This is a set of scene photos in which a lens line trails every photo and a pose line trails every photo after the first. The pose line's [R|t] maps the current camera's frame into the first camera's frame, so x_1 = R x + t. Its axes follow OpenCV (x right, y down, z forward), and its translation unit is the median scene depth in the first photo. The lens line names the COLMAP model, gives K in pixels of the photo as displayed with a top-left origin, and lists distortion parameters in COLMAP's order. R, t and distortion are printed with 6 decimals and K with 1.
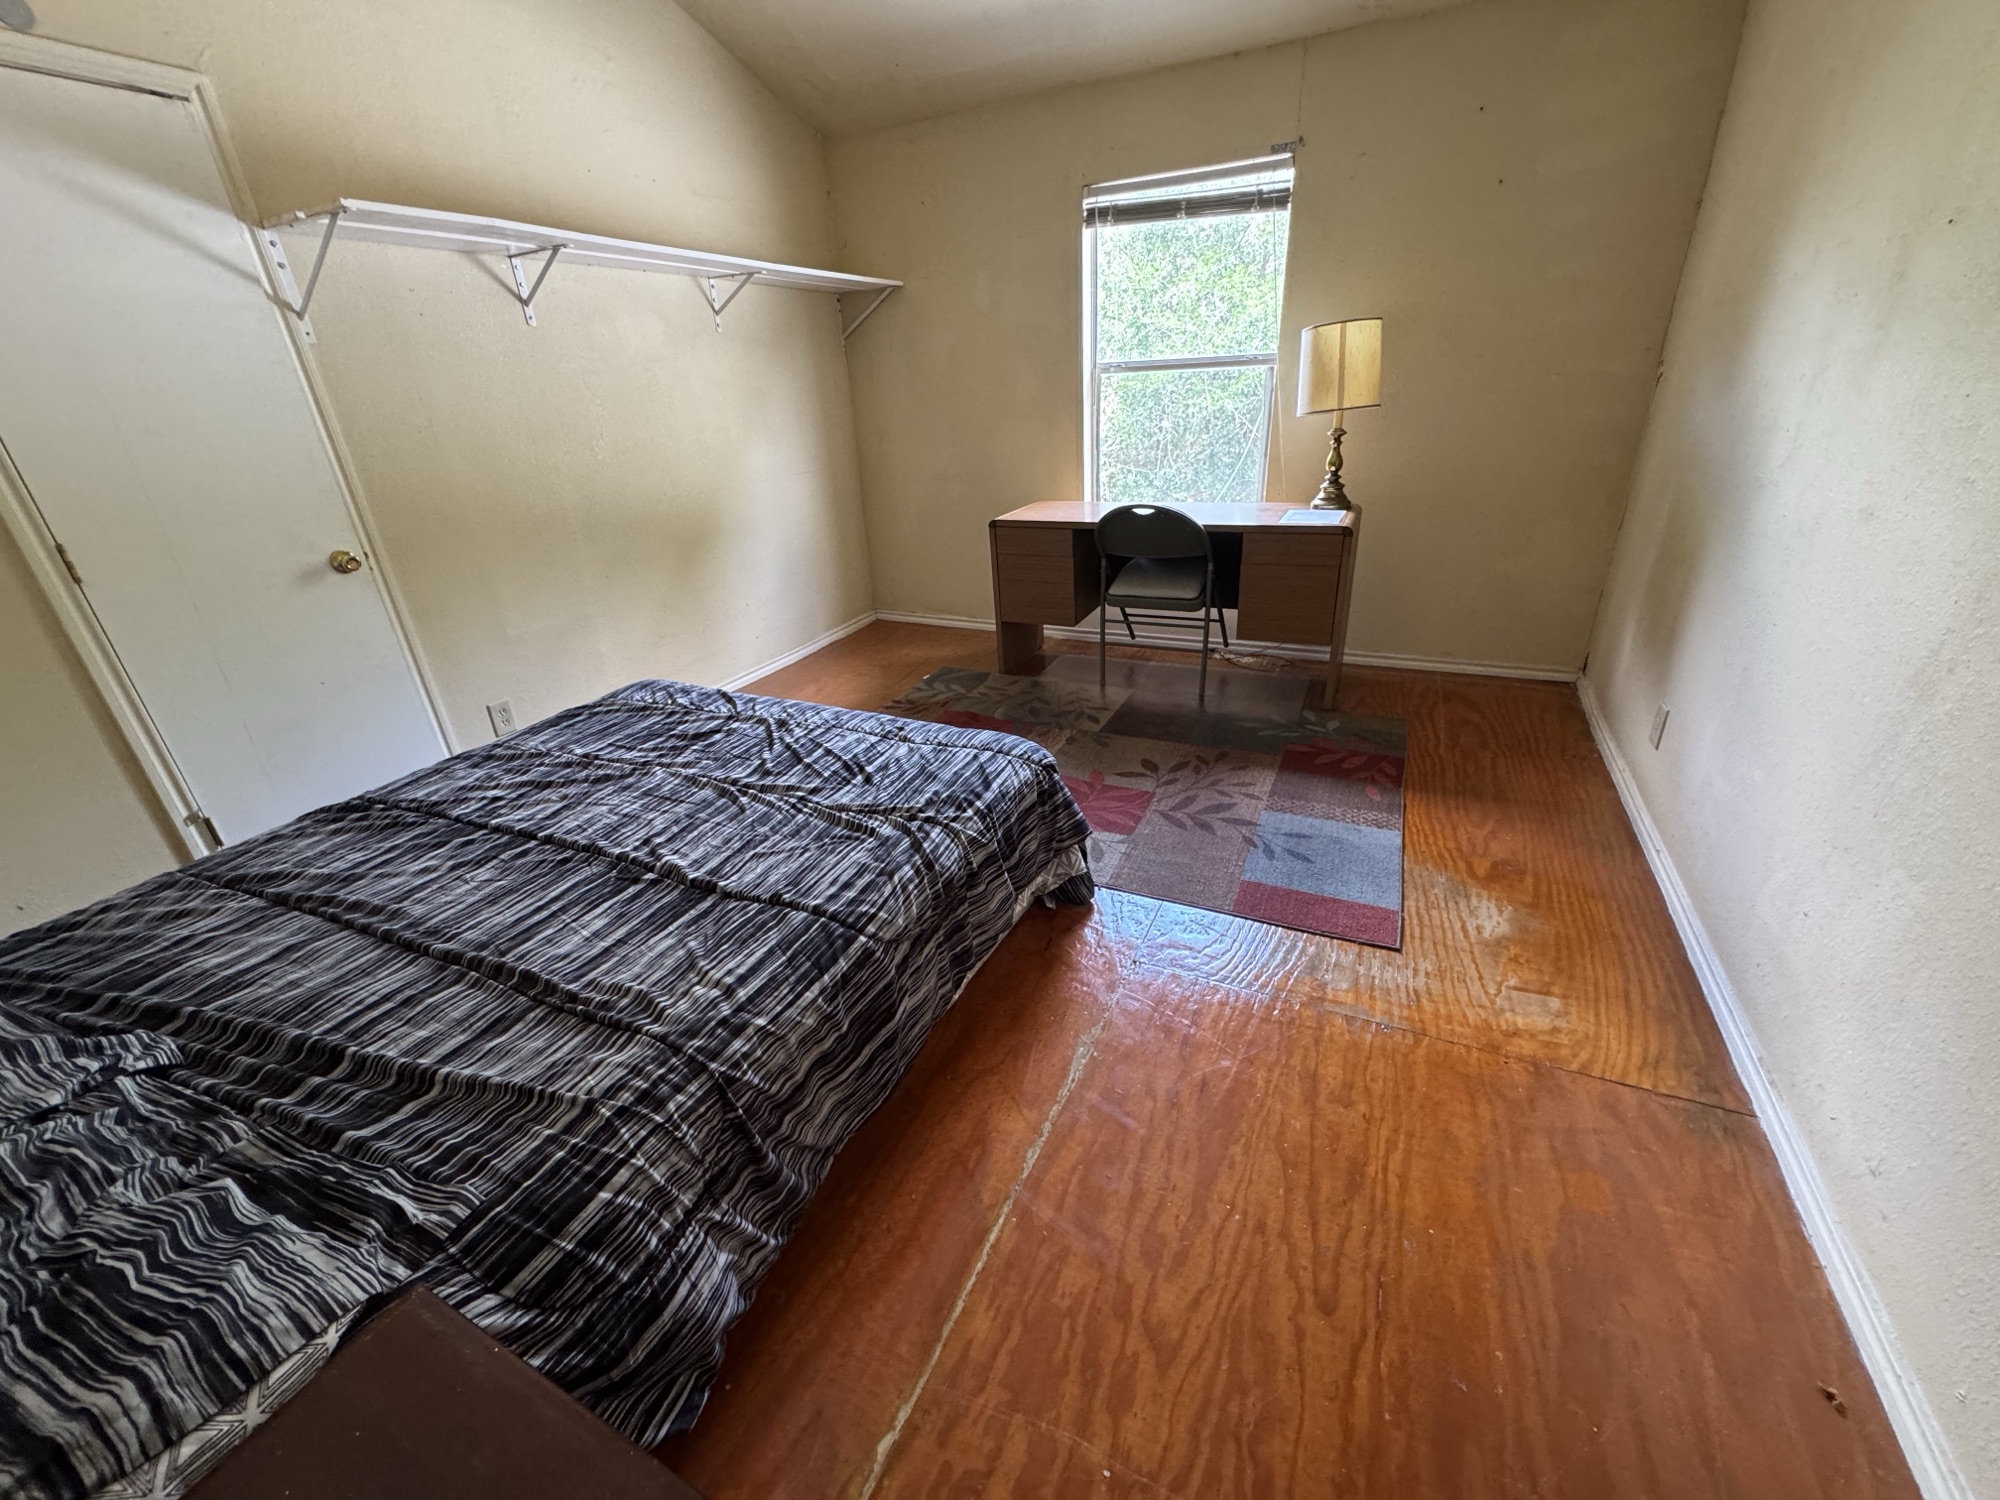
lens RADIAL K [[796.7, 0, 1000.0], [0, 796.7, 750.0], [0, 0, 1]] dist [-0.001490, -0.000392]
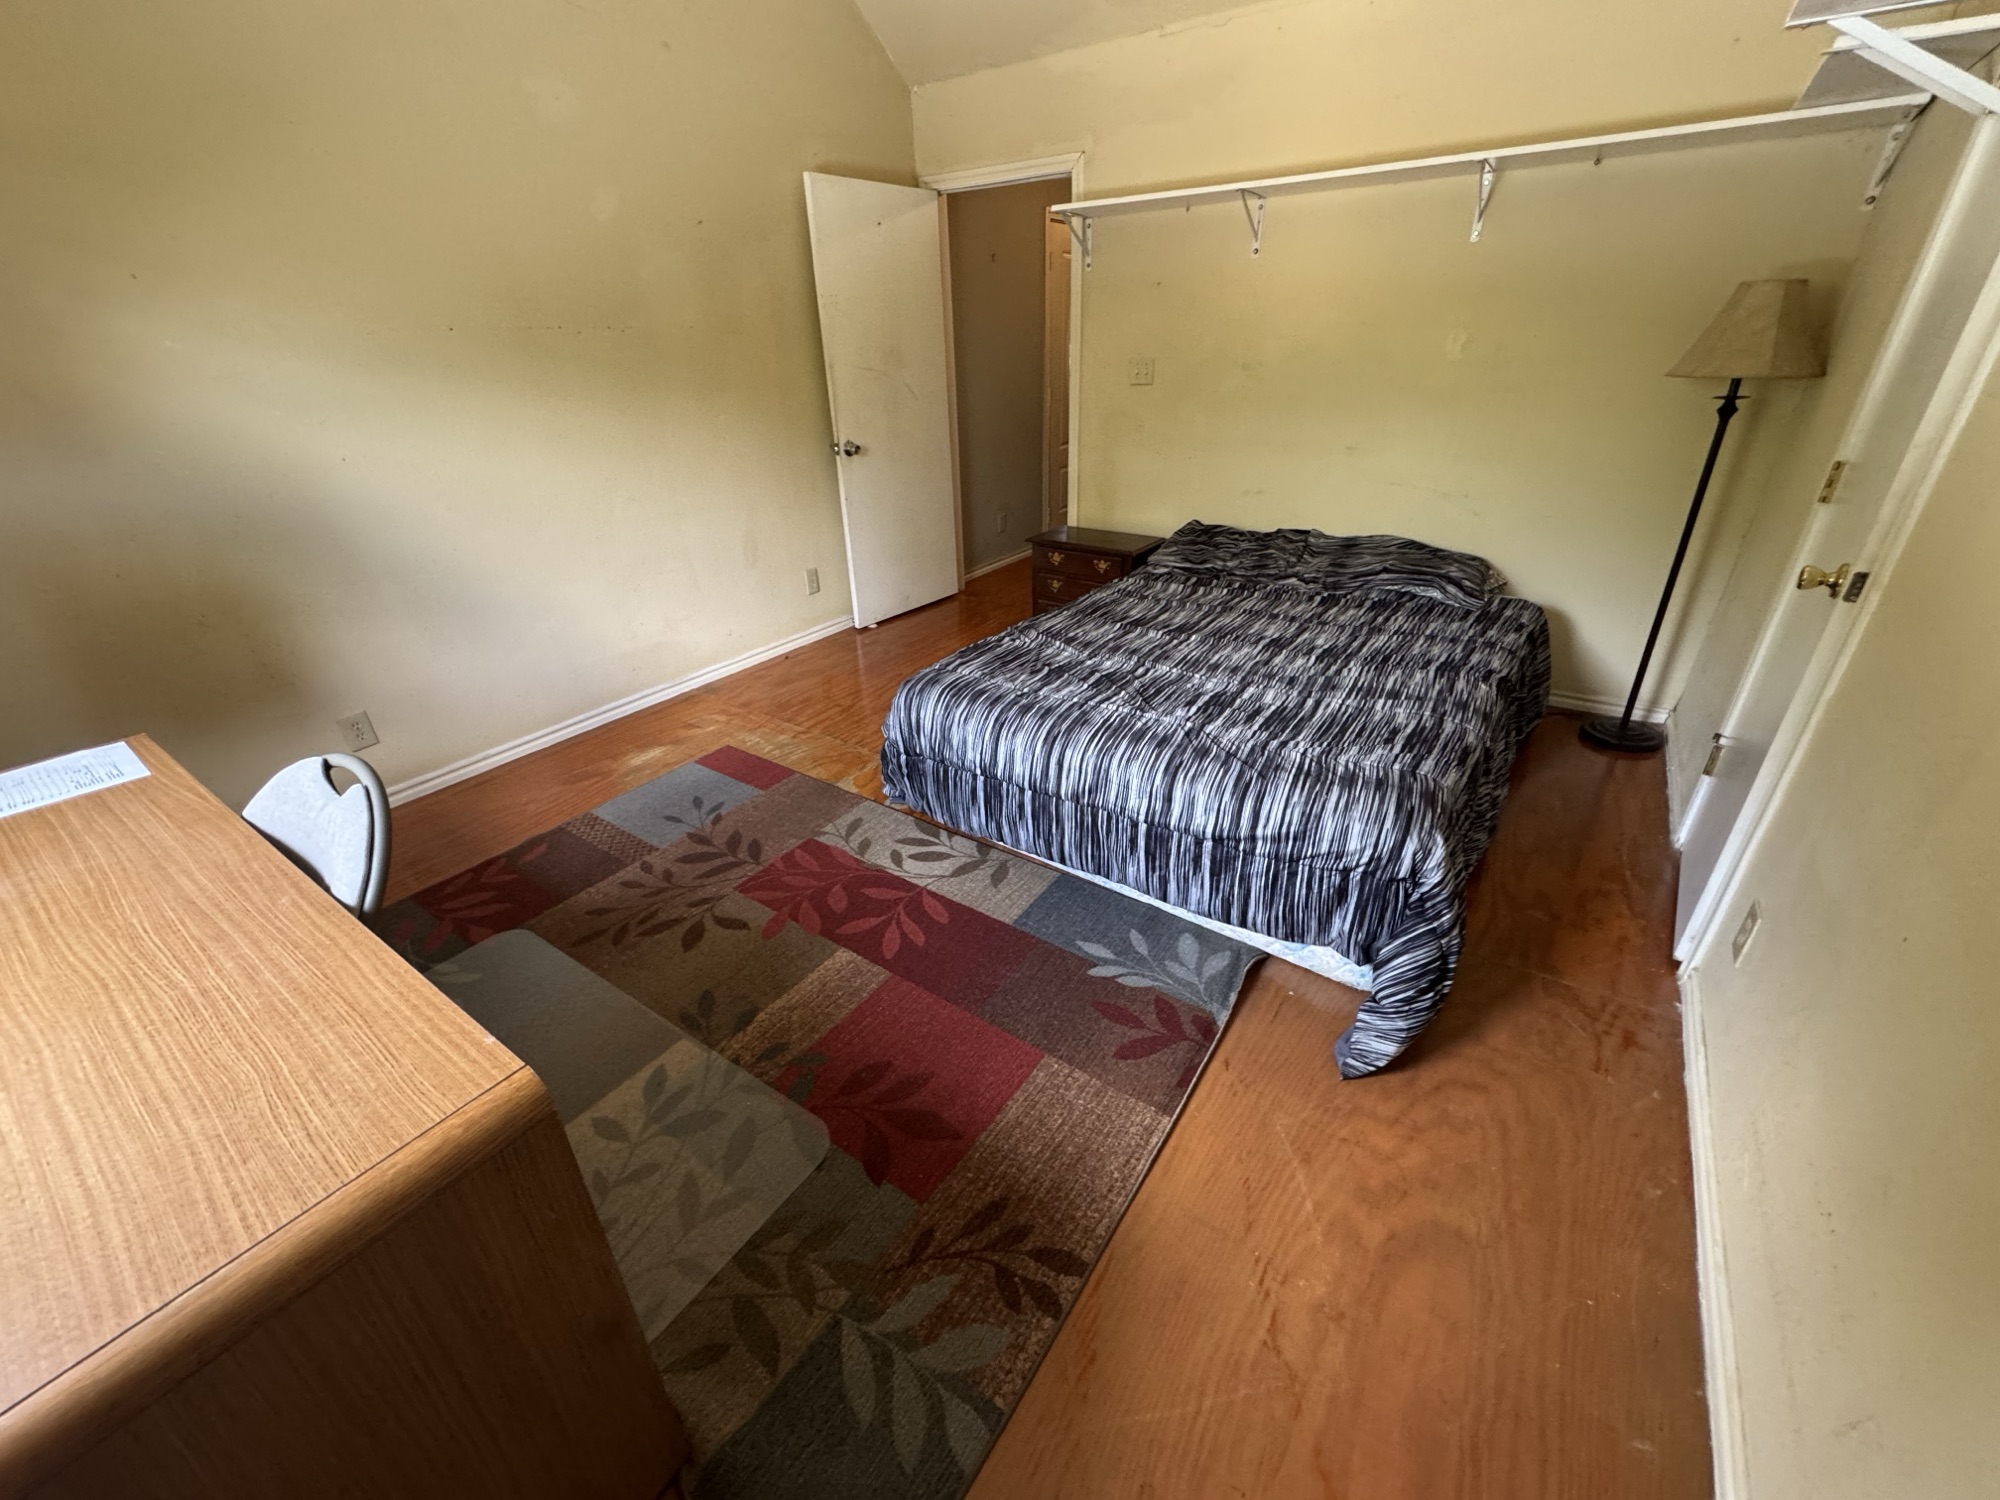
lens RADIAL K [[796.7, 0, 1000.0], [0, 796.7, 750.0], [0, 0, 1]] dist [-0.001490, -0.000392]
pose [[-0.984401, 0.001506, 0.175934, -0.288451], [0.139920, 0.612938, 0.777644, -0.818189], [-0.106665, 0.790130, -0.603587, 1.712519]]
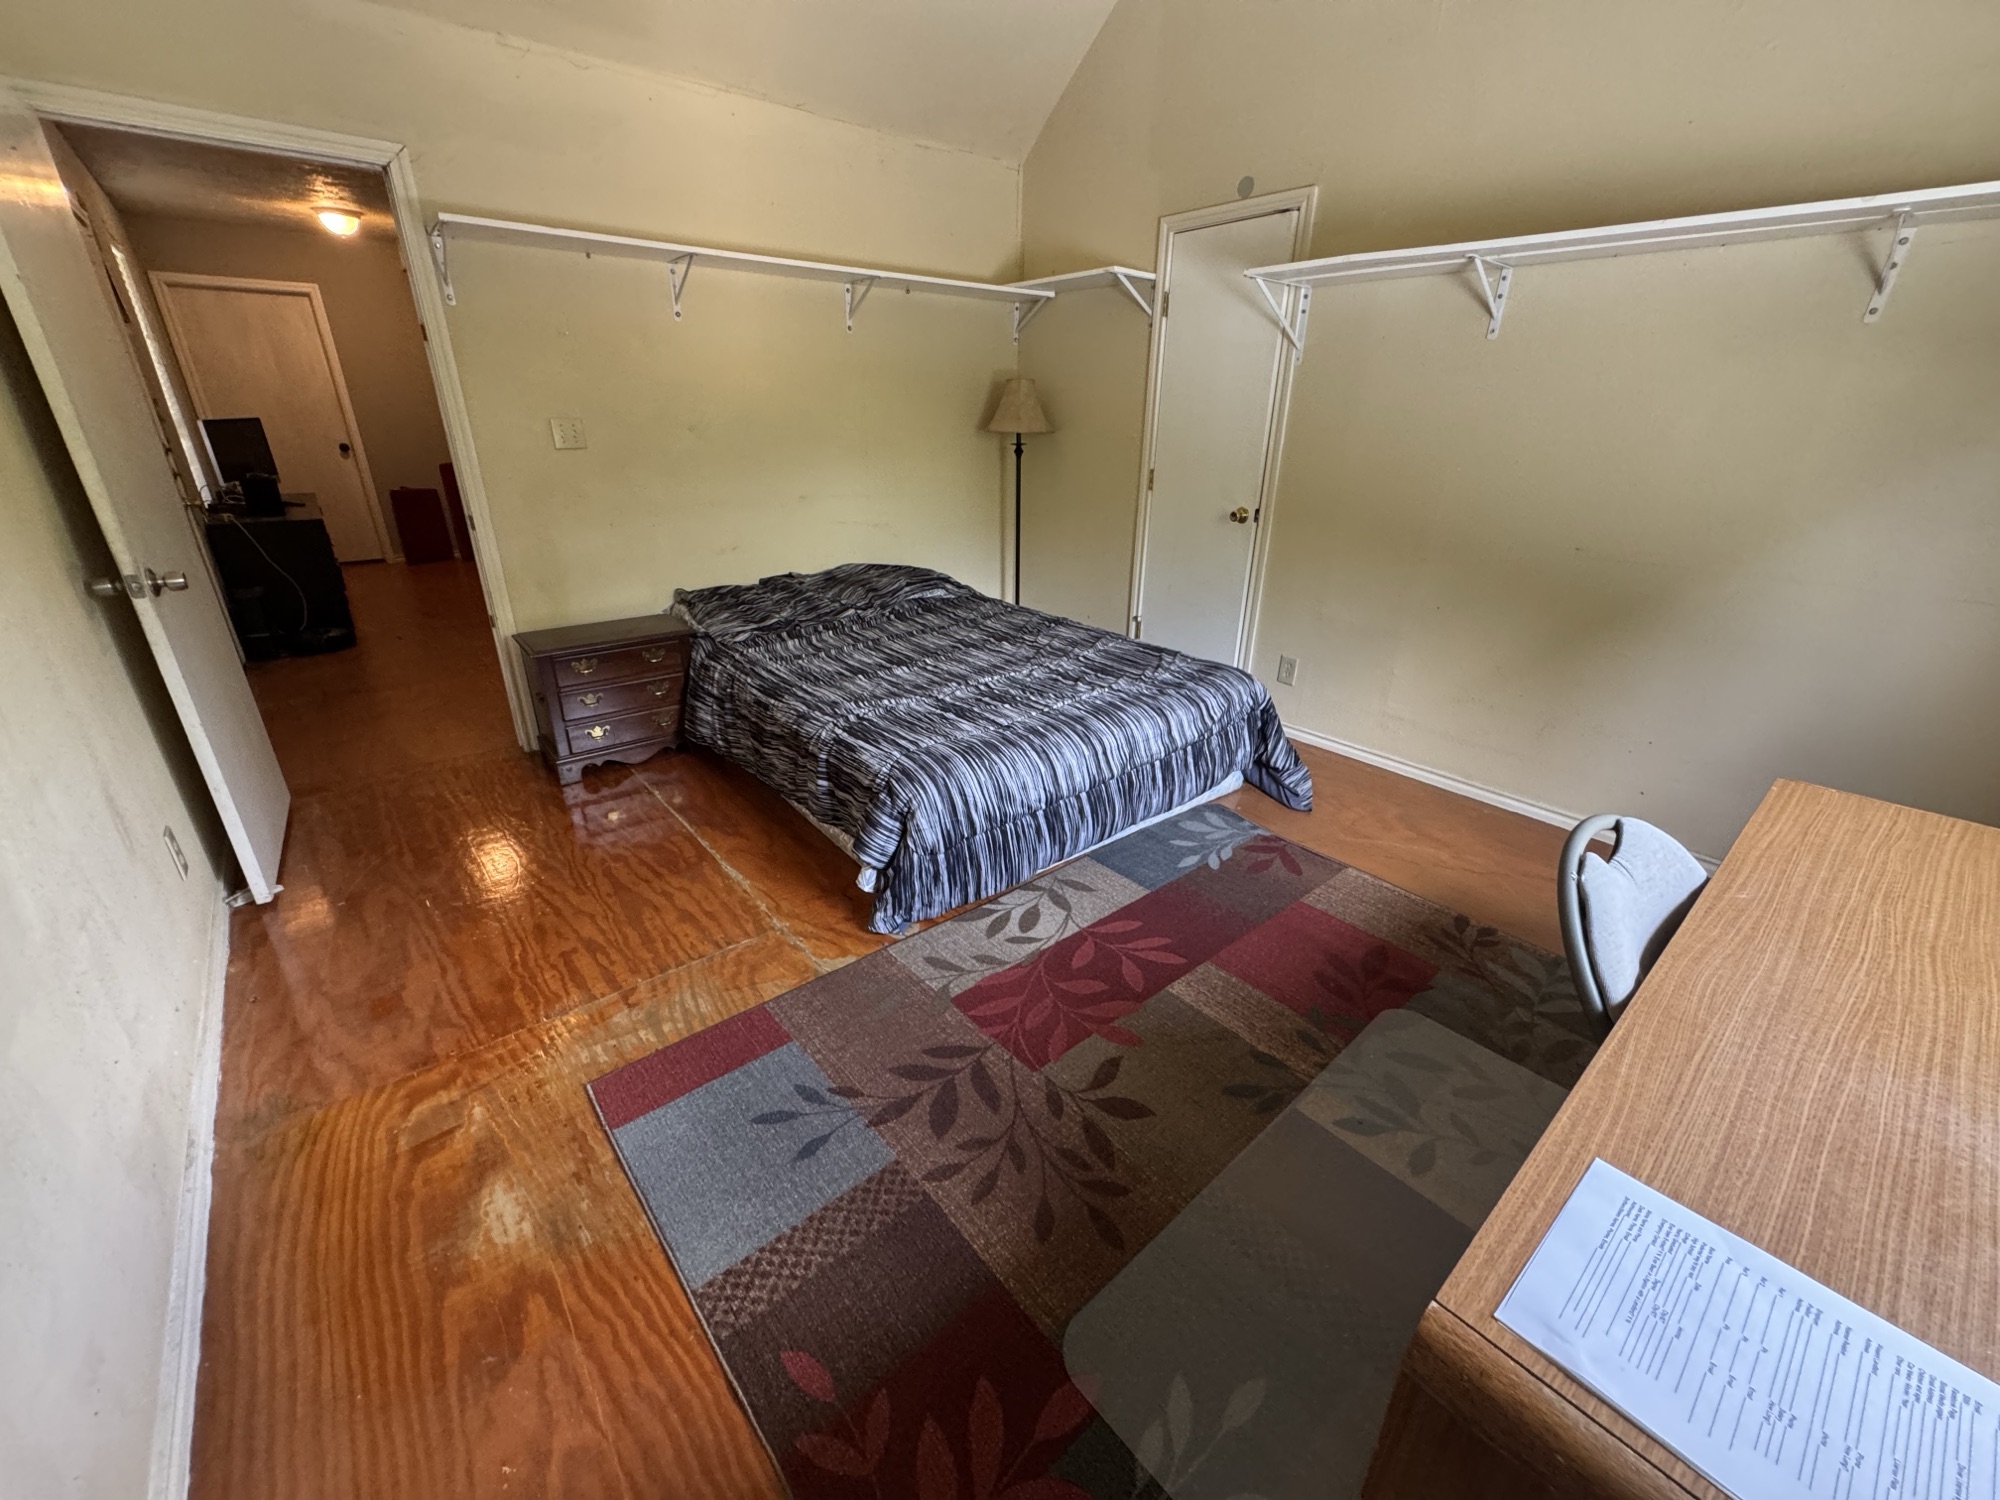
lens RADIAL K [[796.7, 0, 1002.6], [0, 796.7, 751.4], [0, 0, 1]] dist [-0.000726, -0.000065]
pose [[-0.404397, 0.409440, -0.817815, 0.790310], [-0.377627, 0.739662, 0.557044, -0.615226], [0.832983, 0.534096, -0.144502, 1.173213]]
